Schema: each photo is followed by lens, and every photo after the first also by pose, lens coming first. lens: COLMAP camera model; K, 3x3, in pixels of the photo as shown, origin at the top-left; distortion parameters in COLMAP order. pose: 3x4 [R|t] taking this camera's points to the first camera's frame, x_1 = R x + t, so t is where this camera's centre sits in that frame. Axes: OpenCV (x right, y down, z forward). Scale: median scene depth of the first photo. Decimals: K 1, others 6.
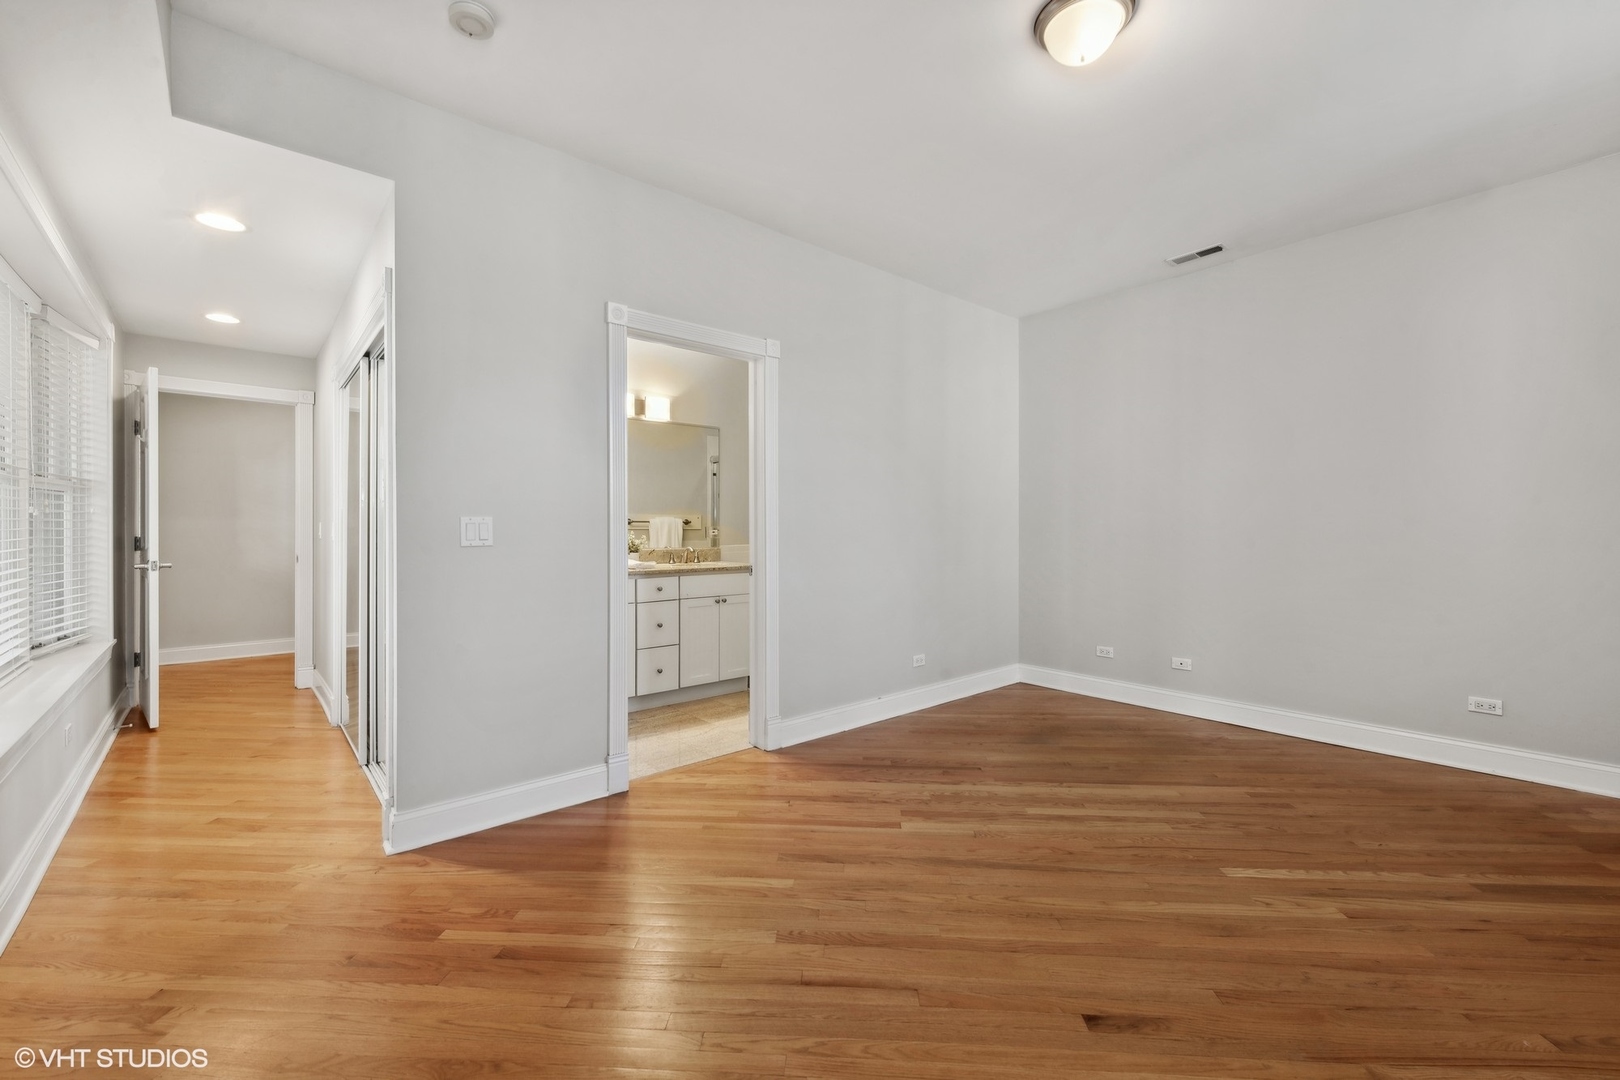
lens RADIAL K [[670.2, 0, 809.9], [0, 670.2, 533.3], [0, 0, 1]] dist [0.015735, -0.005056]
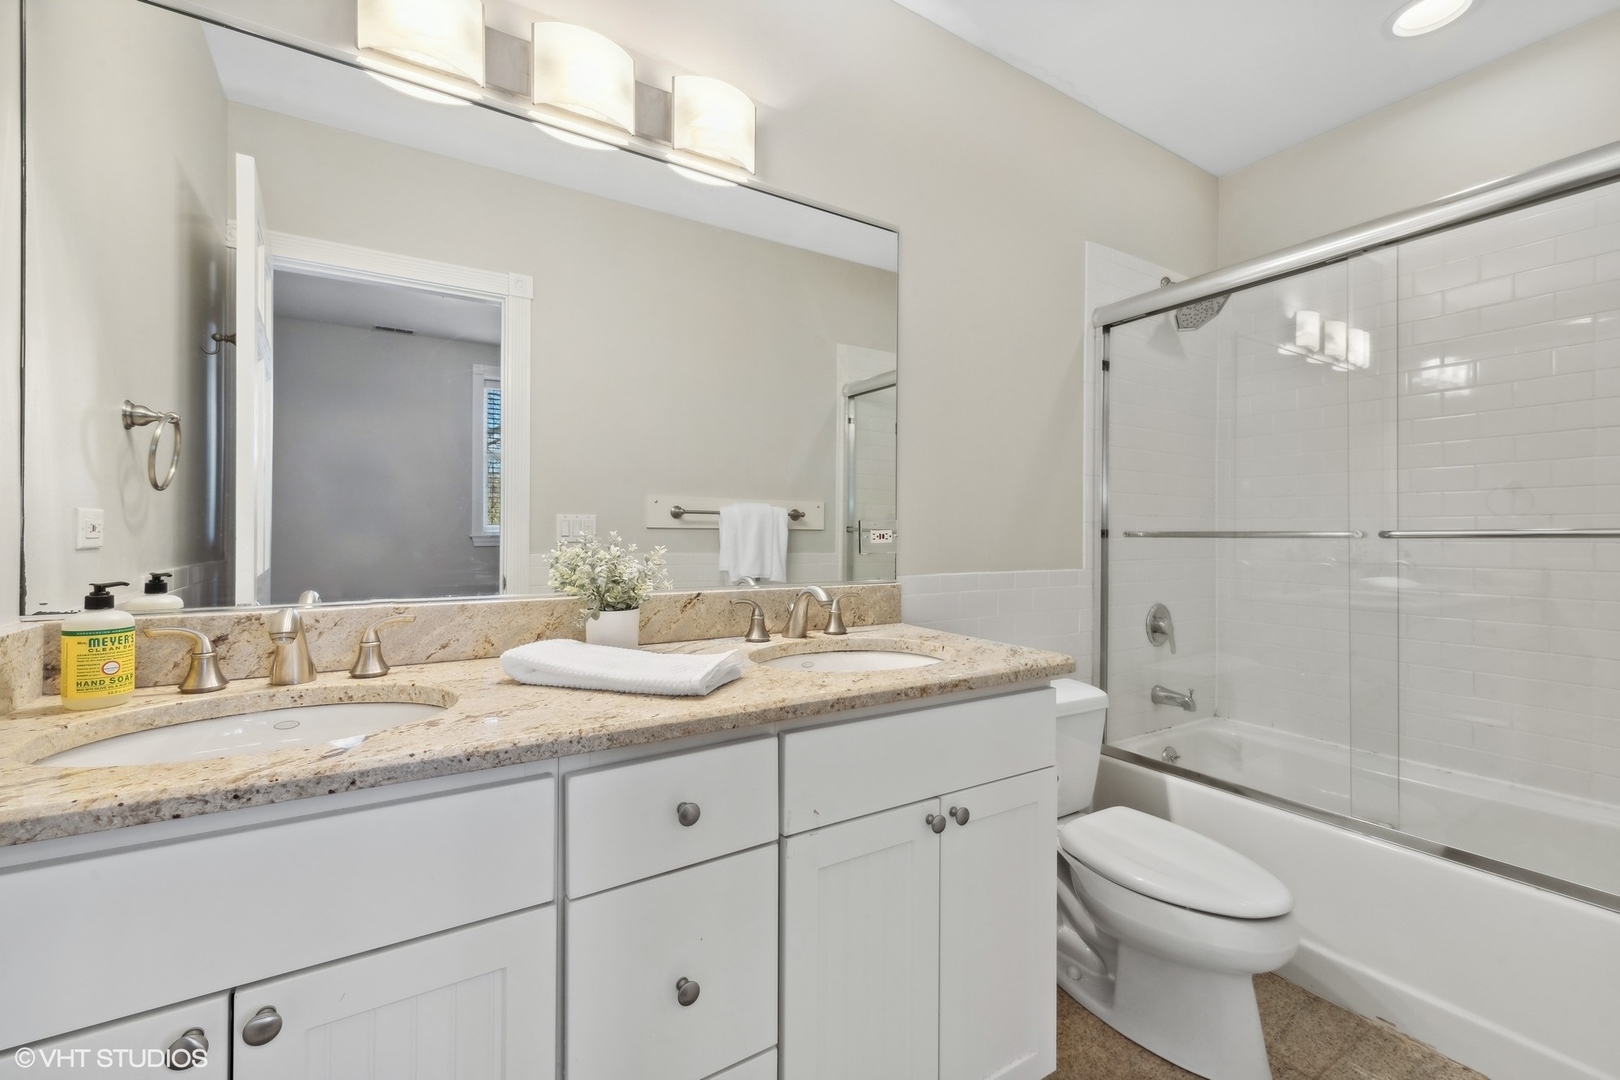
lens RADIAL K [[670.2, 0, 809.9], [0, 670.2, 533.3], [0, 0, 1]] dist [0.015735, -0.005056]
pose [[0.989046, 0.004921, -0.147527, -0.215888], [-0.005726, 0.999971, -0.005036, -0.002218], [0.147498, 0.005826, 0.989045, 1.102799]]
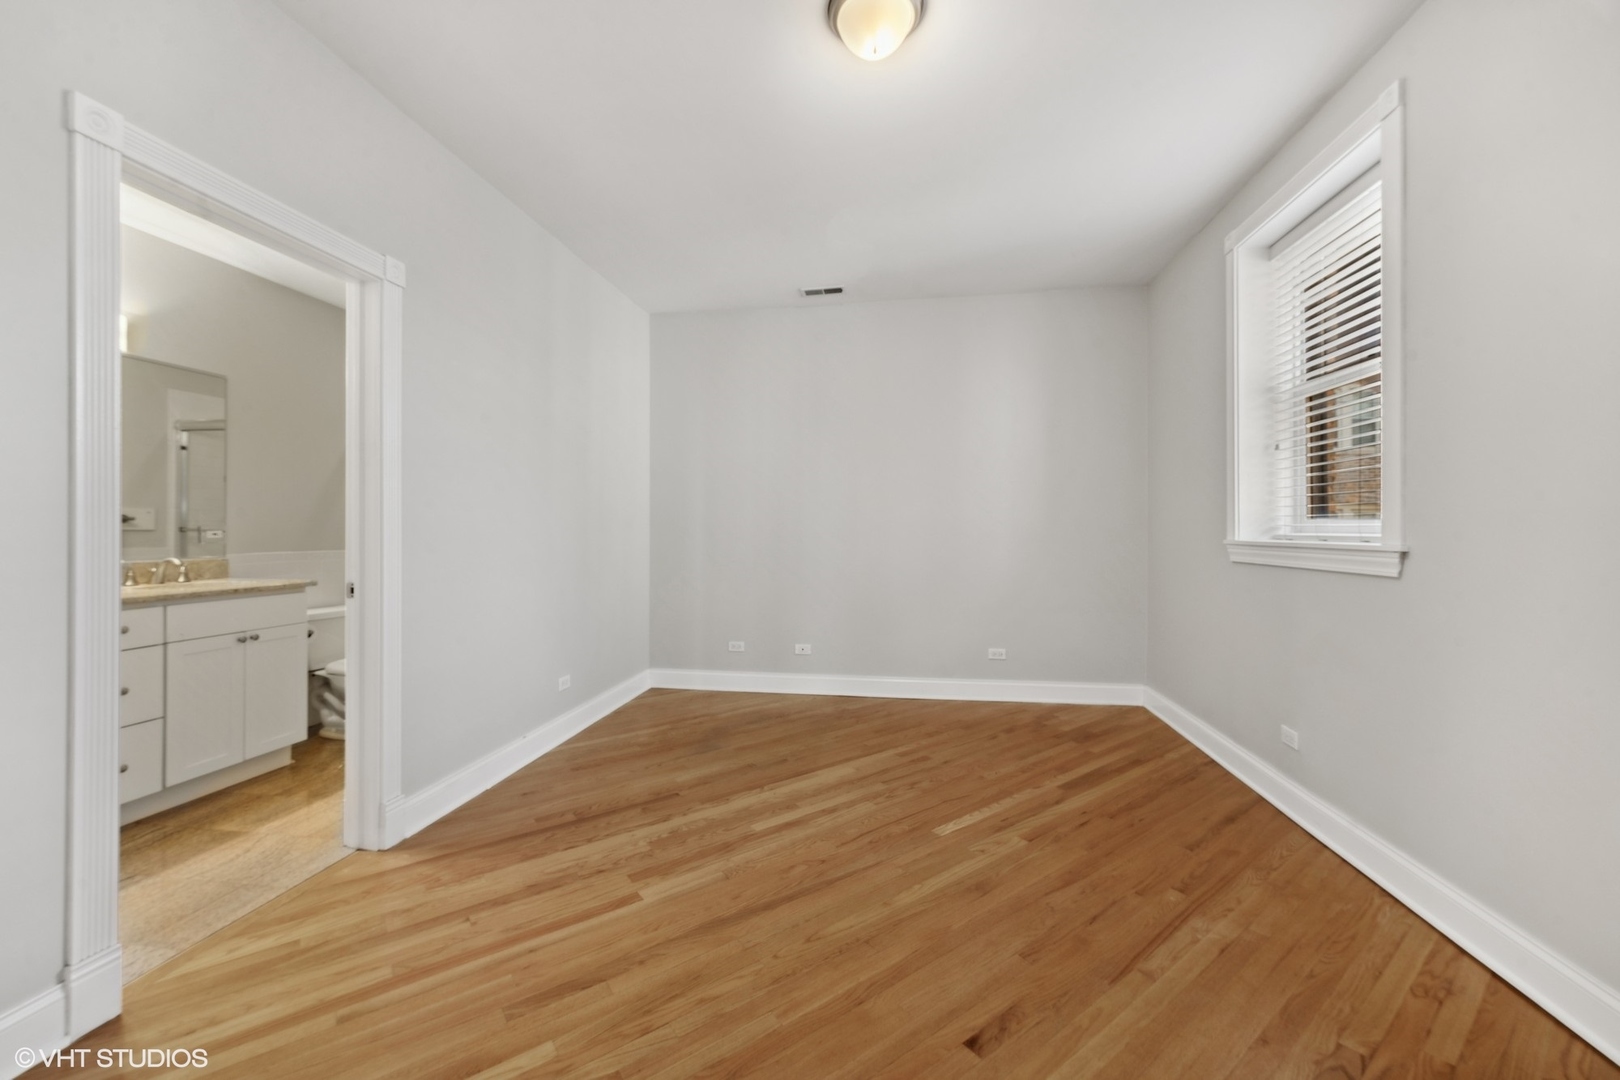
lens RADIAL K [[636.2, 0, 811.7], [0, 636.2, 529.1], [0, 0, 1]] dist [0.002486, -0.000029]
pose [[0.758155, 0.002732, 0.652068, -0.178991], [0.003449, 0.999960, -0.008200, 0.000774], [-0.652065, 0.008466, 0.758116, 0.241472]]
